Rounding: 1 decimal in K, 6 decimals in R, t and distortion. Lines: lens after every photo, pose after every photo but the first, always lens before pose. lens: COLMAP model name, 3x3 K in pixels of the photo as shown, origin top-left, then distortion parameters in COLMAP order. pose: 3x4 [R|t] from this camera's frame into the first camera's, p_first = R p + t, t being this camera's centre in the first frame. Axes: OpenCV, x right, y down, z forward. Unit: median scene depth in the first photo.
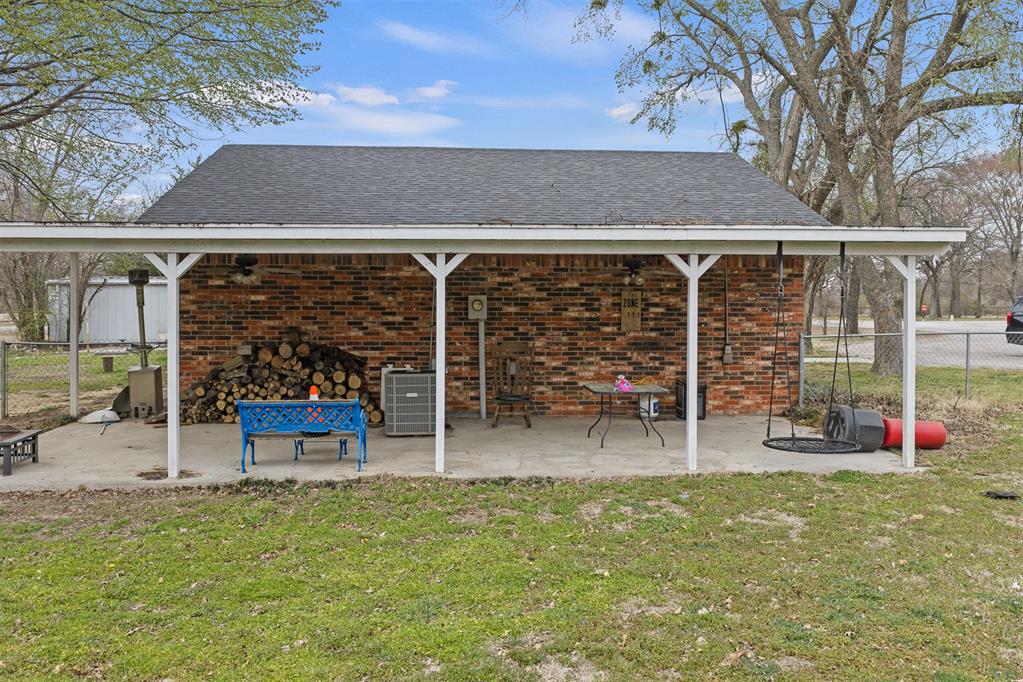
lens RADIAL K [[877.7, 0, 510.9], [0, 877.7, 337.2], [0, 0, 1]] dist [0.003298, -0.000601]
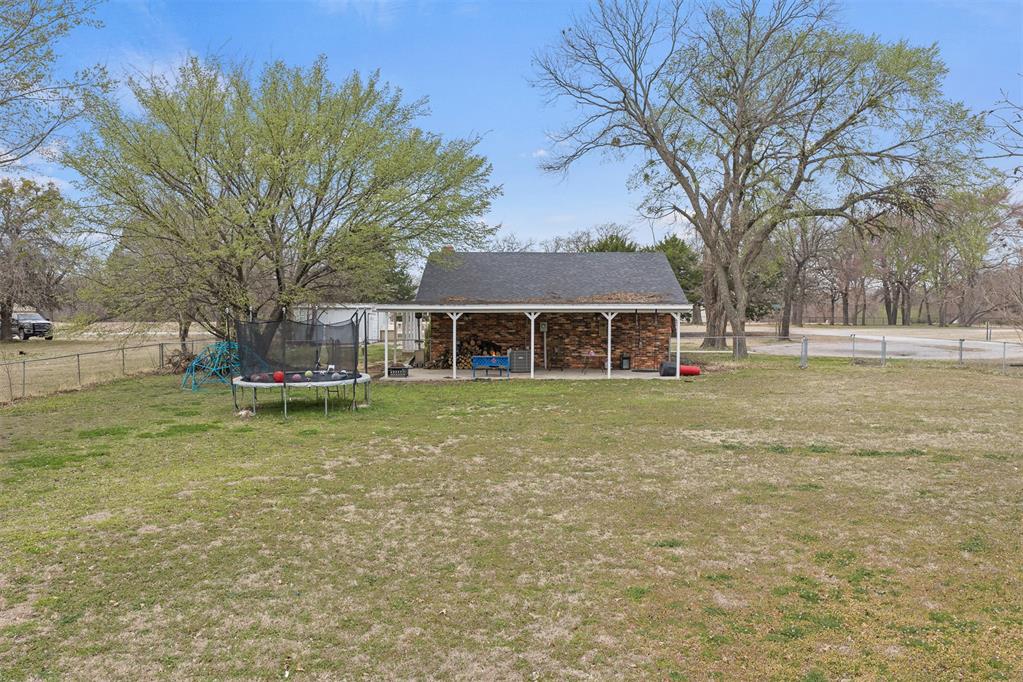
lens RADIAL K [[877.7, 0, 511.9], [0, 877.7, 339.6], [0, 0, 1]] dist [0.003298, -0.000601]
pose [[0.997403, 0.003623, -0.071937, 0.055863], [-0.003870, 0.999987, -0.003293, 0.013327], [0.071924, 0.003562, 0.997404, -1.610837]]
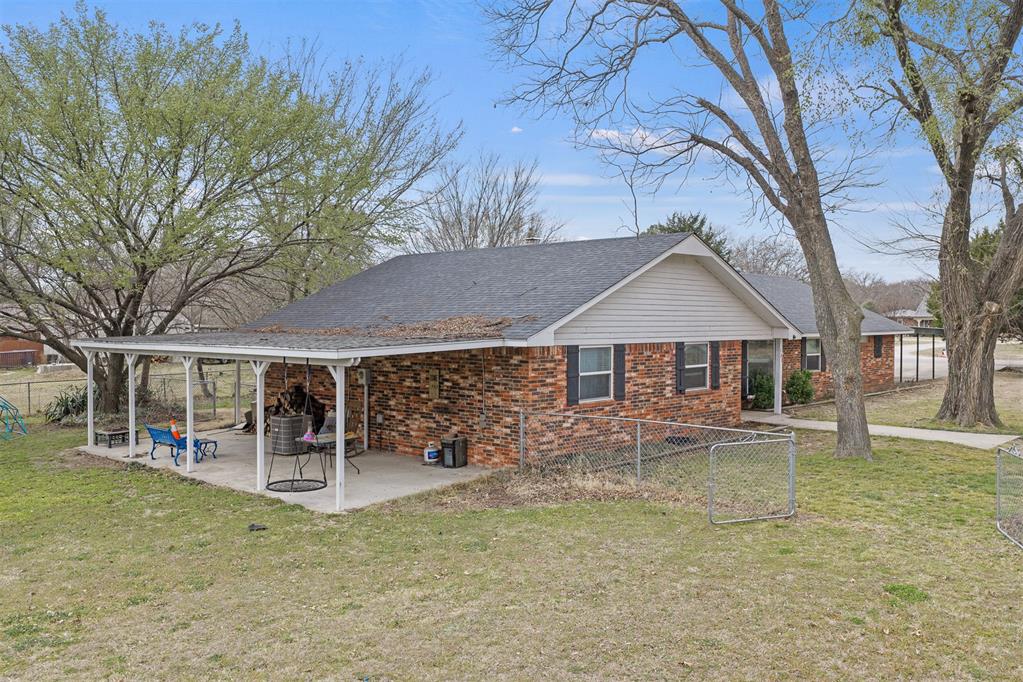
lens RADIAL K [[877.7, 0, 512.5], [0, 877.7, 339.5], [0, 0, 1]] dist [0.003298, -0.000601]
pose [[0.673313, 0.016583, -0.739172, 1.240919], [-0.023579, 0.999722, 0.000949, -0.103838], [0.738982, 0.016790, 0.673516, 0.160069]]
